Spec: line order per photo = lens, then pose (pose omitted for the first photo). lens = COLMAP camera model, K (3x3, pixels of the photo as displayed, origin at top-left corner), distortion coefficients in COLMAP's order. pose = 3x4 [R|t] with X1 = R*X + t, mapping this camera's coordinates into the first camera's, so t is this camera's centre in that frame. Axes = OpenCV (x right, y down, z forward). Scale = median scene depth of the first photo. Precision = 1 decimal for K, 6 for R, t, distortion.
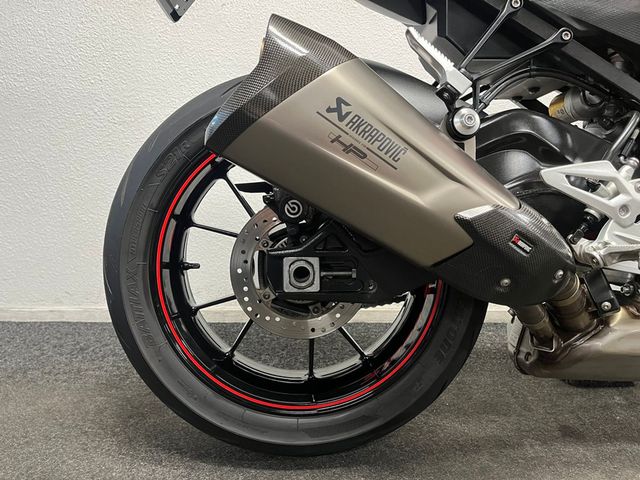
lens RADIAL K [[491.1, 0, 317.8], [0, 491.1, 240.3], [0, 0, 1]] dist [0.053217, -0.086509]
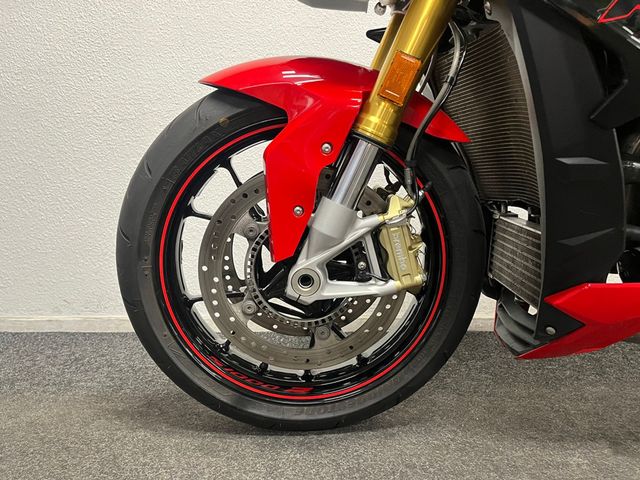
lens RADIAL K [[491.1, 0, 315.8], [0, 491.1, 242.8], [0, 0, 1]] dist [0.053217, -0.086509]
pose [[0.999027, -0.012780, -0.042201, 0.018647], [0.011187, 0.999224, -0.037752, 0.052955], [0.042651, 0.037244, 0.998396, 0.107439]]
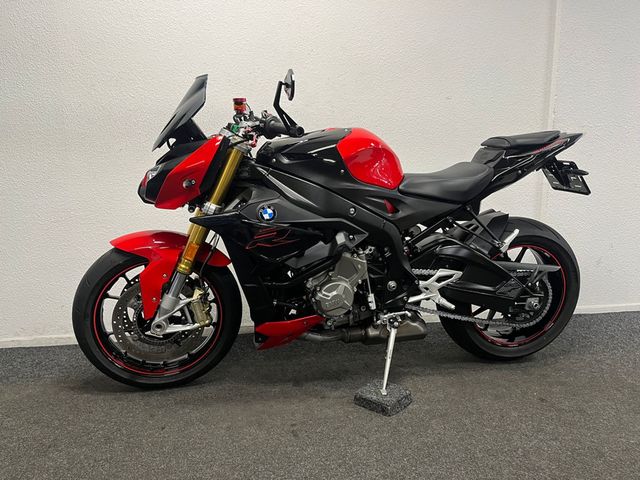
lens RADIAL K [[491.1, 0, 316.0], [0, 491.1, 238.0], [0, 0, 1]] dist [0.053217, -0.086509]
pose [[0.988163, -0.034551, 0.149468, 0.280556], [0.035196, 0.999379, -0.001671, -0.217856], [-0.149317, 0.006912, 0.988765, -1.034980]]
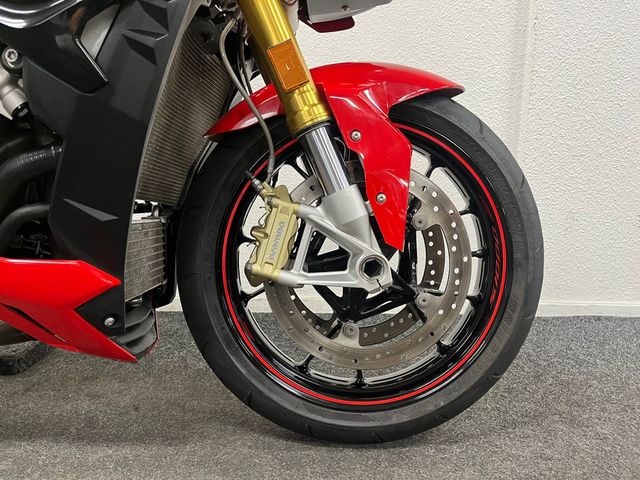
lens RADIAL K [[491.1, 0, 330.4], [0, 491.1, 233.6], [0, 0, 1]] dist [0.053217, -0.086509]
pose [[0.999956, 0.007522, -0.005555, 1.422169], [-0.007565, 0.999940, -0.007871, 0.046609], [0.005495, 0.007912, 0.999954, 0.103100]]
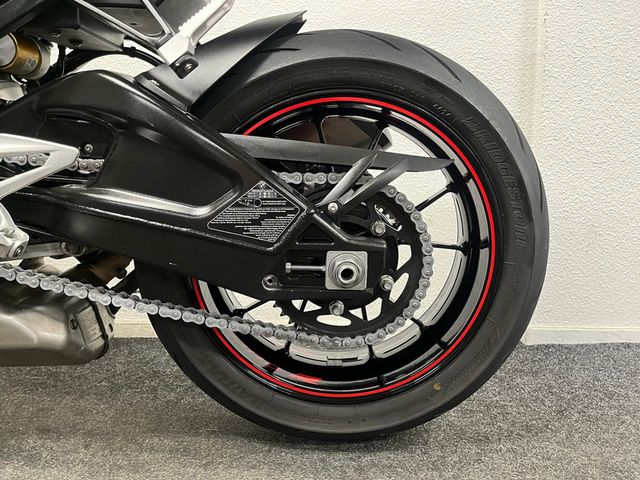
lens RADIAL K [[491.1, 0, 323.9], [0, 491.1, 239.1], [0, 0, 1]] dist [0.053217, -0.086509]
pose [[0.998819, -0.001789, -0.048546, 1.475372], [-0.001168, 0.998149, -0.060813, 0.082948], [0.048565, 0.060797, 0.996968, 0.227386]]
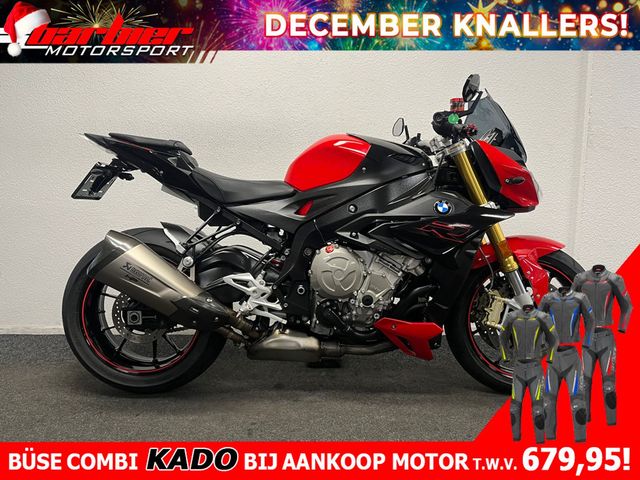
lens RADIAL K [[491.1, 0, 320.5], [0, 491.1, 241.5], [0, 0, 1]] dist [0.053217, -0.086509]
pose [[0.998602, -0.012346, -0.051393, 0.767967], [0.011544, 0.999807, -0.015873, -0.197155], [0.051579, 0.015258, 0.998552, -1.092648]]
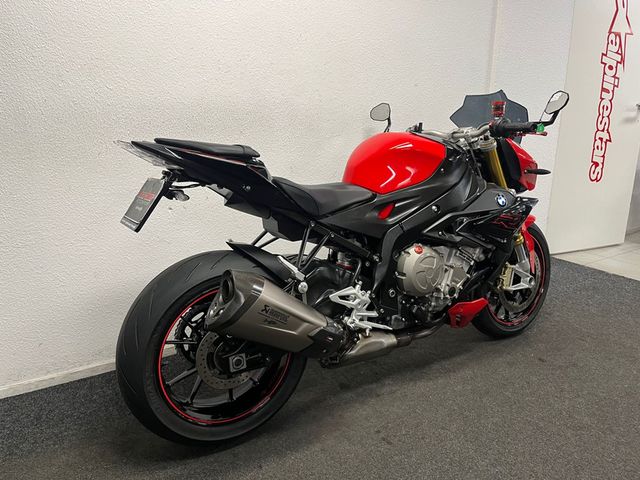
lens RADIAL K [[491.1, 0, 318.3], [0, 491.1, 235.5], [0, 0, 1]] dist [0.053217, -0.086509]
pose [[0.870392, -0.144981, 0.470530, -0.479732], [0.091047, 0.986576, 0.135565, -0.535106], [-0.483868, -0.075155, 0.871908, -0.737434]]
